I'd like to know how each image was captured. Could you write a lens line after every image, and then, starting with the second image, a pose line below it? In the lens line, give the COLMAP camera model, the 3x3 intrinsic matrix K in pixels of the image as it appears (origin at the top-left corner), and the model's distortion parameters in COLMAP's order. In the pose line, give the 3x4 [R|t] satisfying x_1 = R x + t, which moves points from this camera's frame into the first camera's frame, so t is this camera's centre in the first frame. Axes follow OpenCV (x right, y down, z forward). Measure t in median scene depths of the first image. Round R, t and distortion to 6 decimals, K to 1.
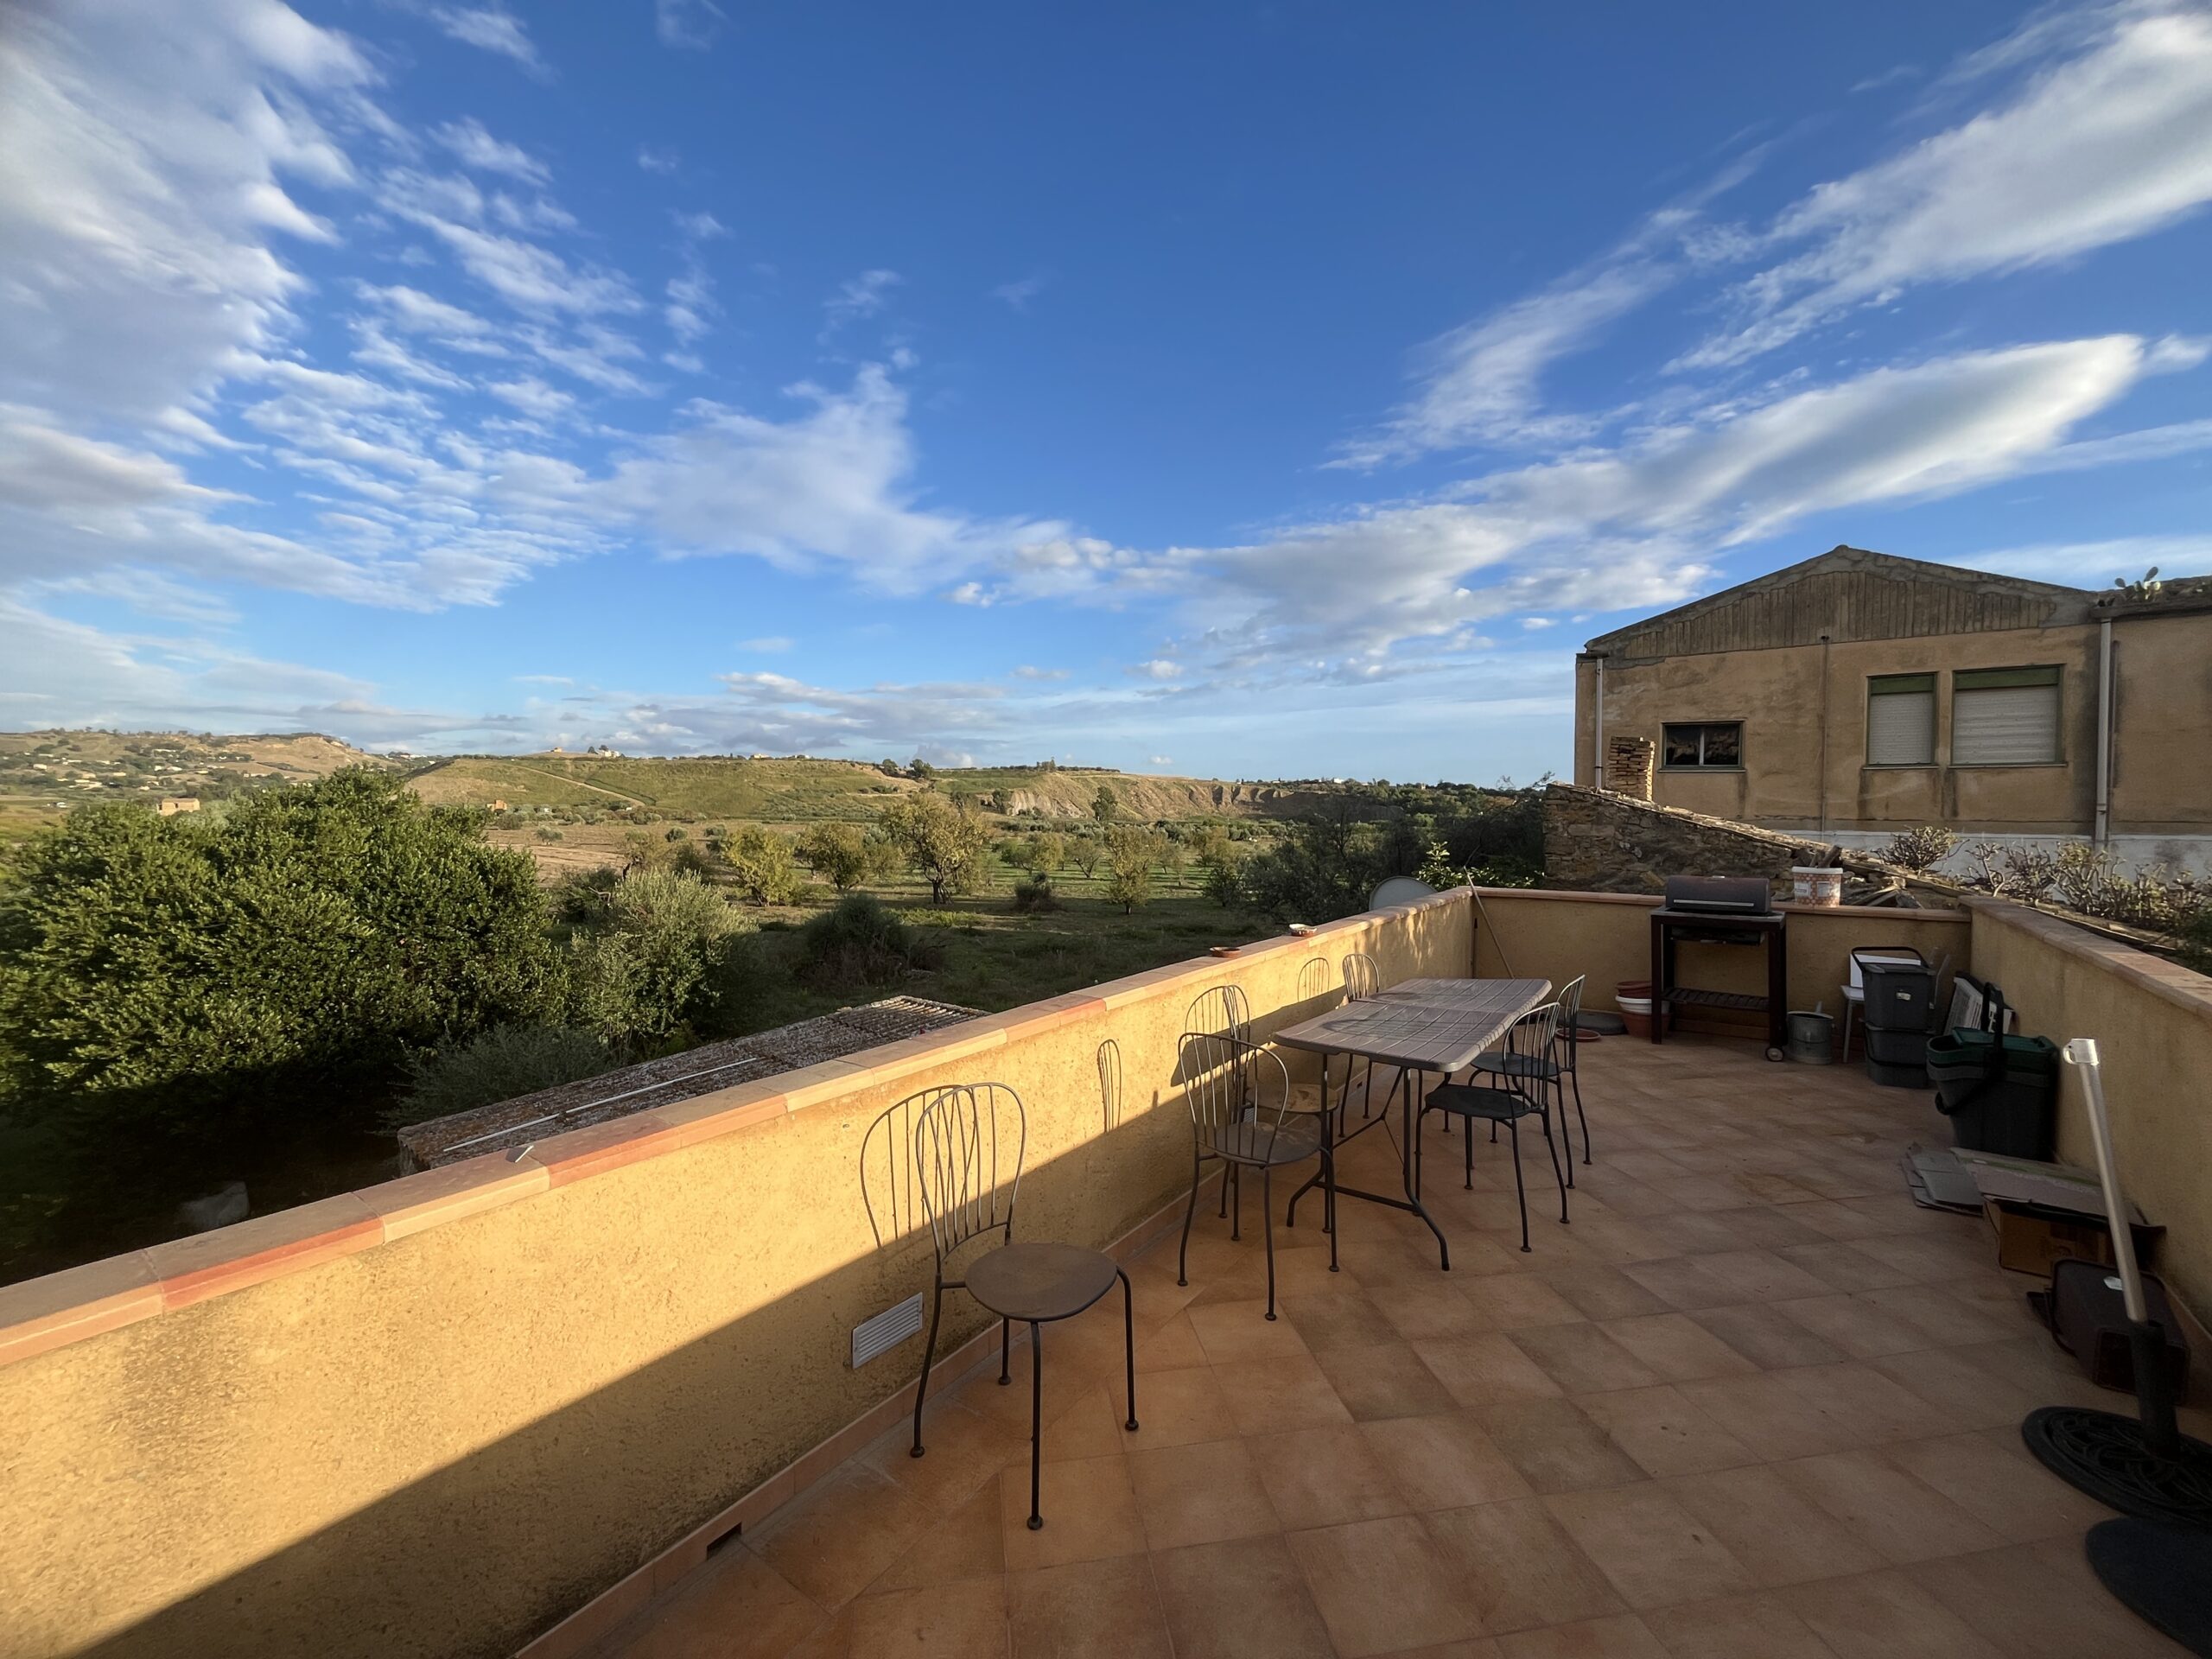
lens RADIAL K [[901.3, 0, 1111.0], [0, 901.3, 830.4], [0, 0, 1]] dist [-0.000654, -0.000274]
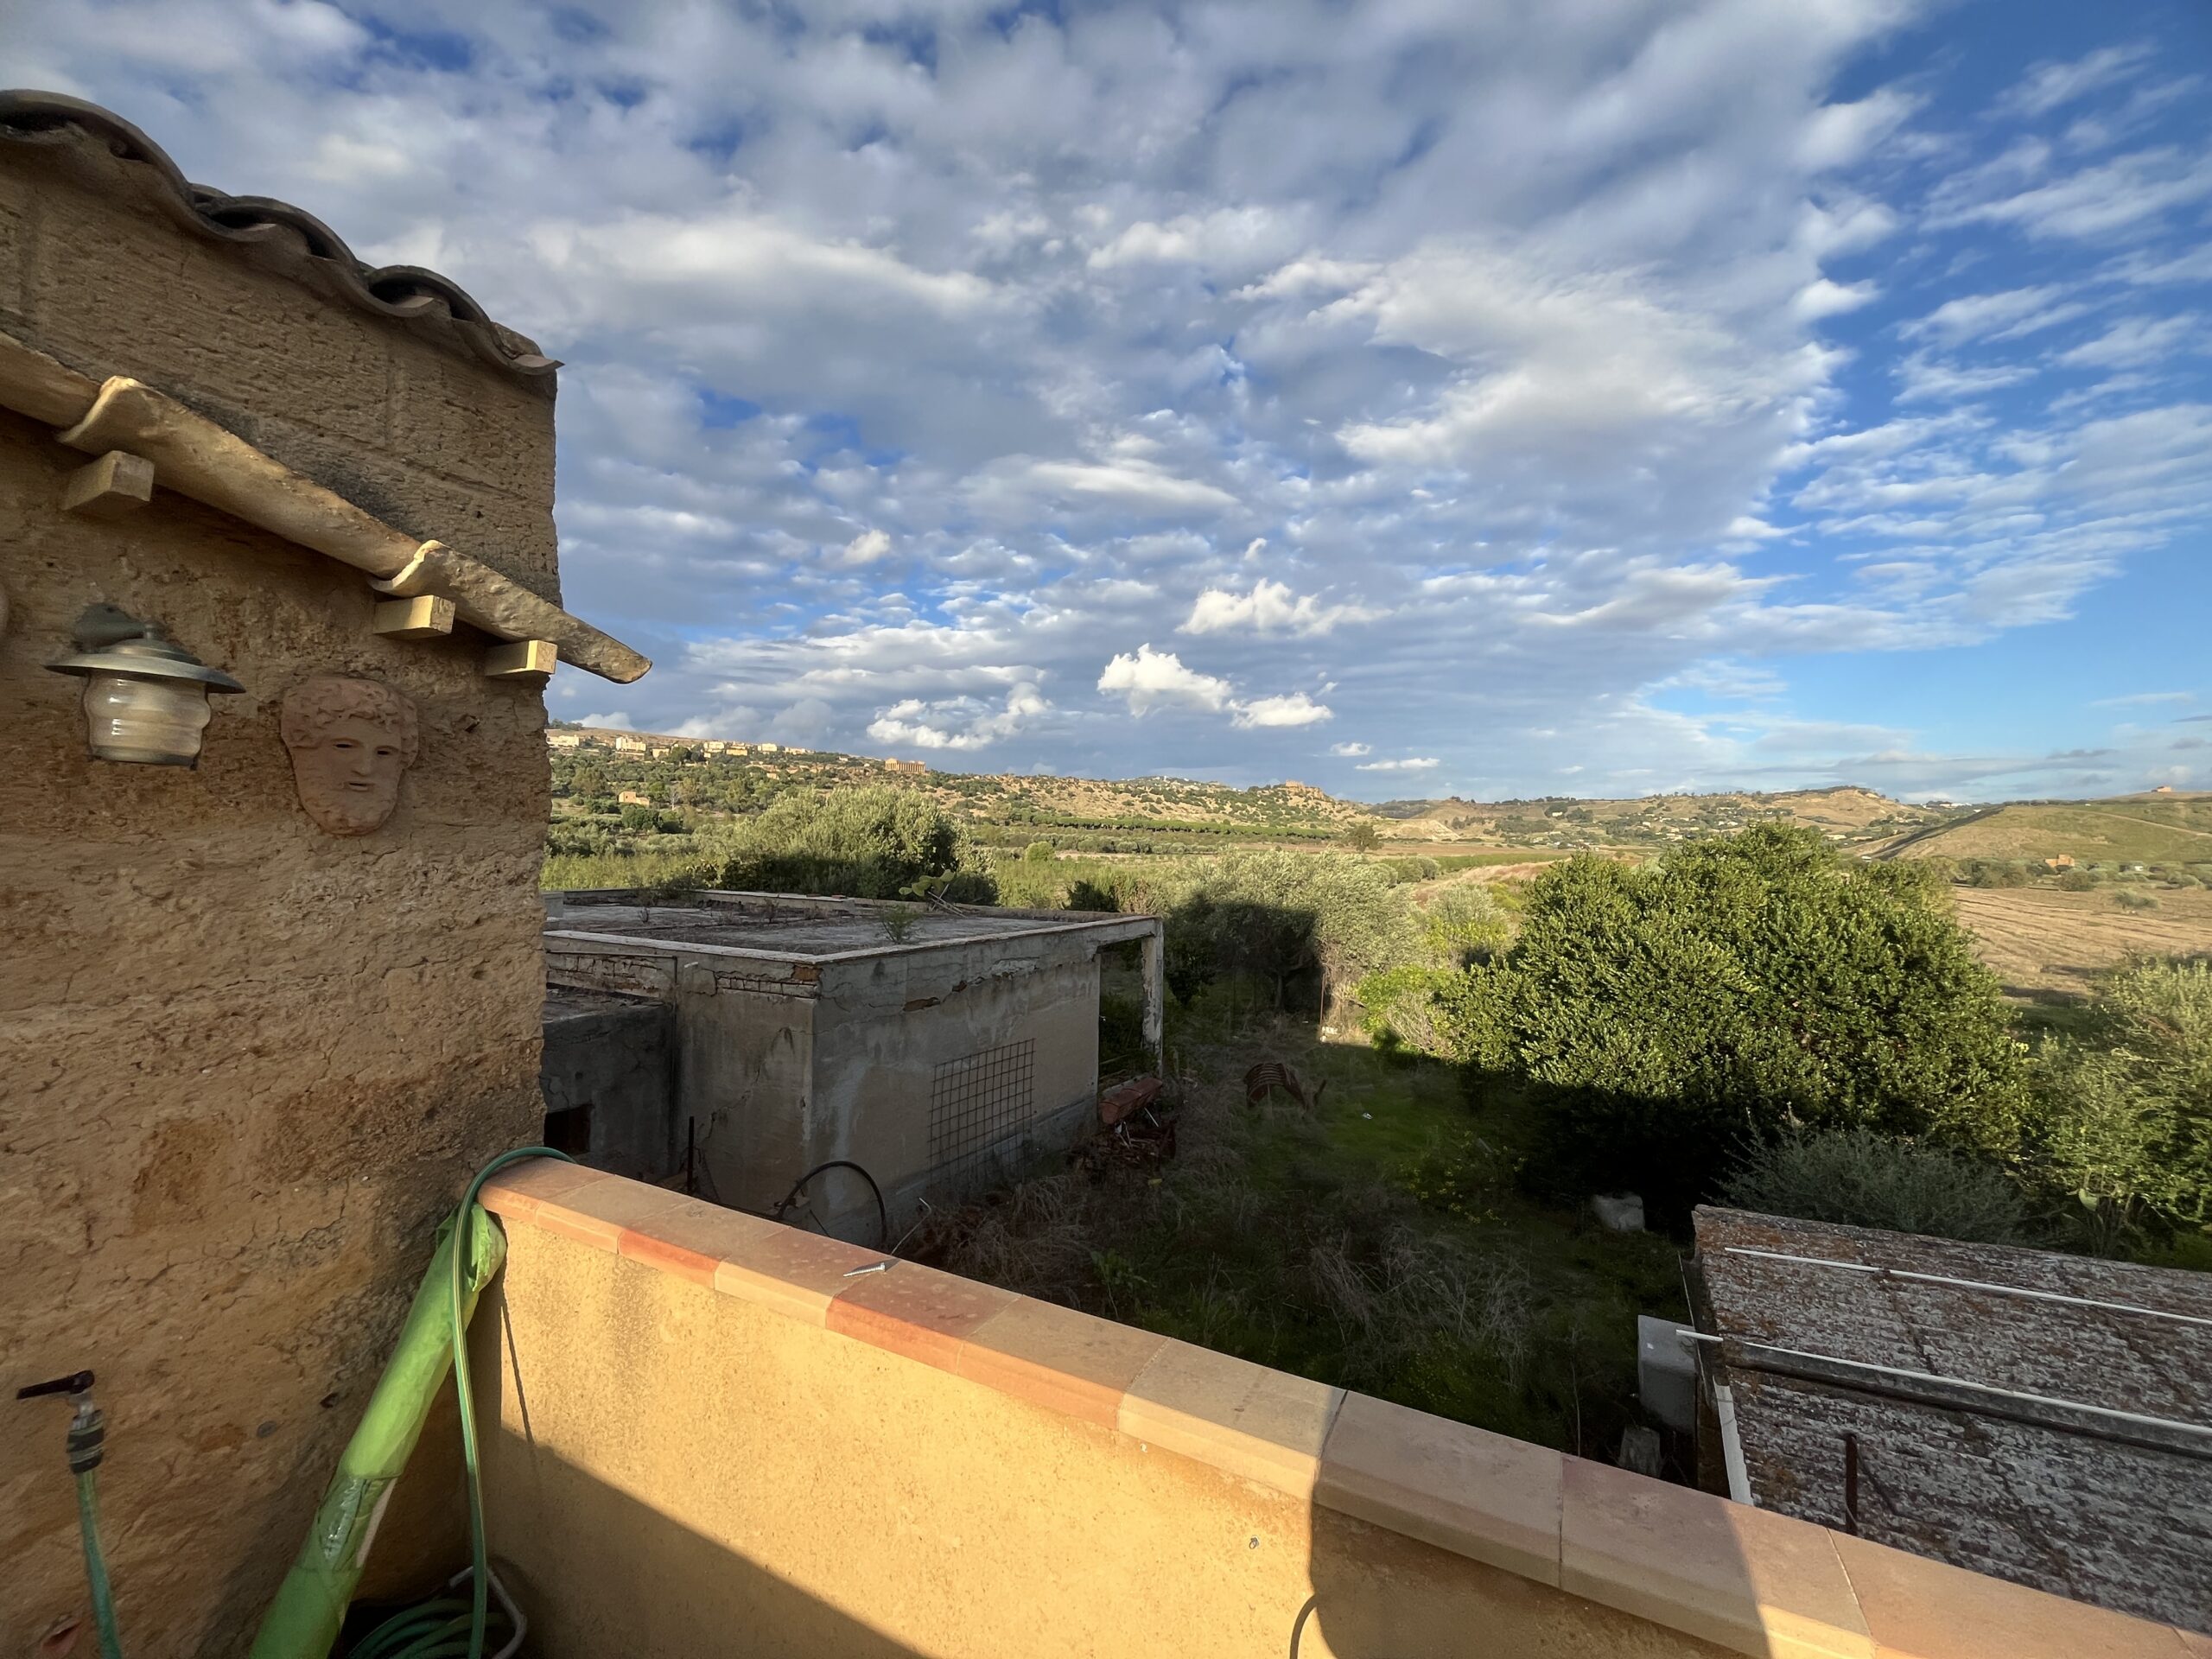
lens RADIAL K [[901.3, 0, 1111.0], [0, 901.3, 830.4], [0, 0, 1]] dist [-0.000654, -0.000274]
pose [[0.141447, -0.011030, -0.989884, 0.024139], [-0.046045, 0.998782, -0.017709, -0.004867], [0.988874, 0.048084, 0.140767, 0.123062]]
